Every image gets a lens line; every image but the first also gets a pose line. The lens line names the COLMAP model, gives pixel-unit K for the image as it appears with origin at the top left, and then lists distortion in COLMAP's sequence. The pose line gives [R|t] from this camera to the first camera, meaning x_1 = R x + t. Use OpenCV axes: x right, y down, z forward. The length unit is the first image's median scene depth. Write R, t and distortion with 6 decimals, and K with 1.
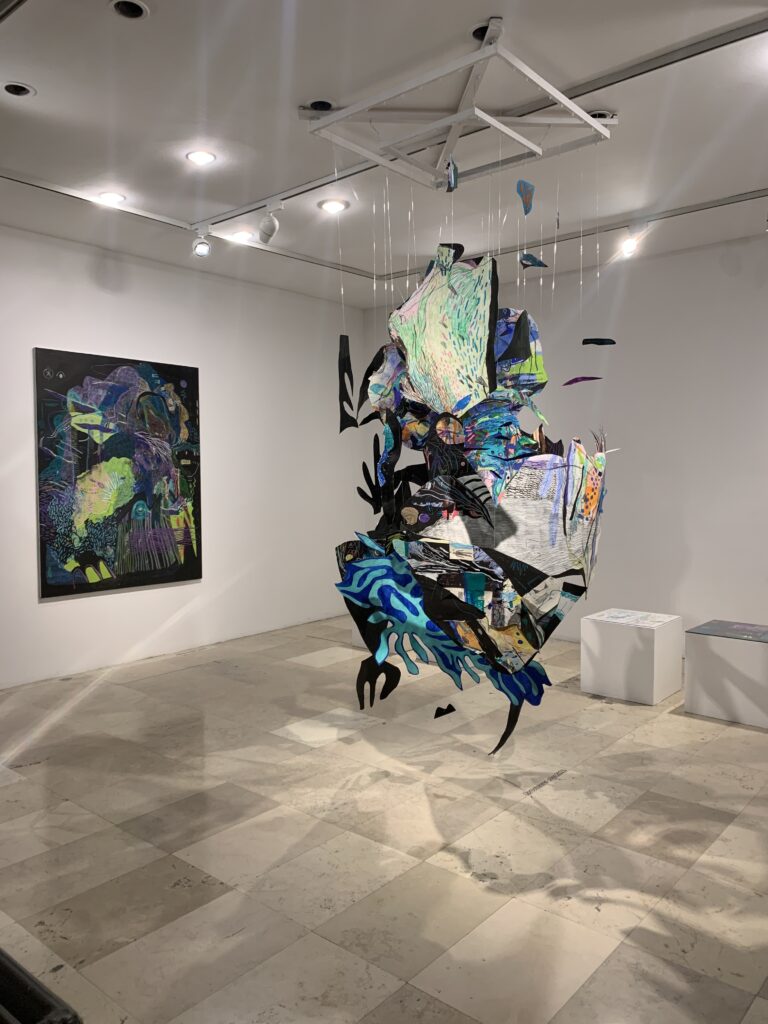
lens RADIAL K [[782.6, 0, 385.2], [0, 782.6, 515.2], [0, 0, 1]] dist [0.026426, -0.013592]
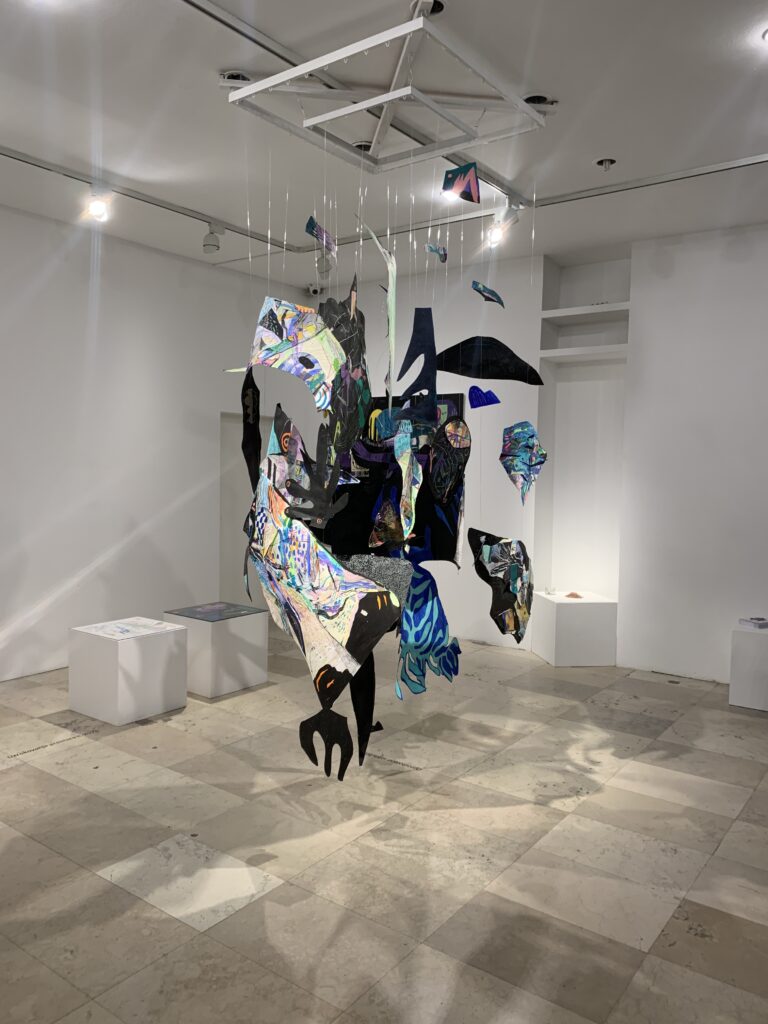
lens RADIAL K [[782.6, 0, 384.6], [0, 782.6, 507.9], [0, 0, 1]] dist [0.026426, -0.013592]
pose [[-0.073513, -0.054183, 0.995821, -0.882749], [0.039379, 0.997587, 0.057186, -0.070880], [-0.996517, 0.043418, -0.071202, 1.112595]]
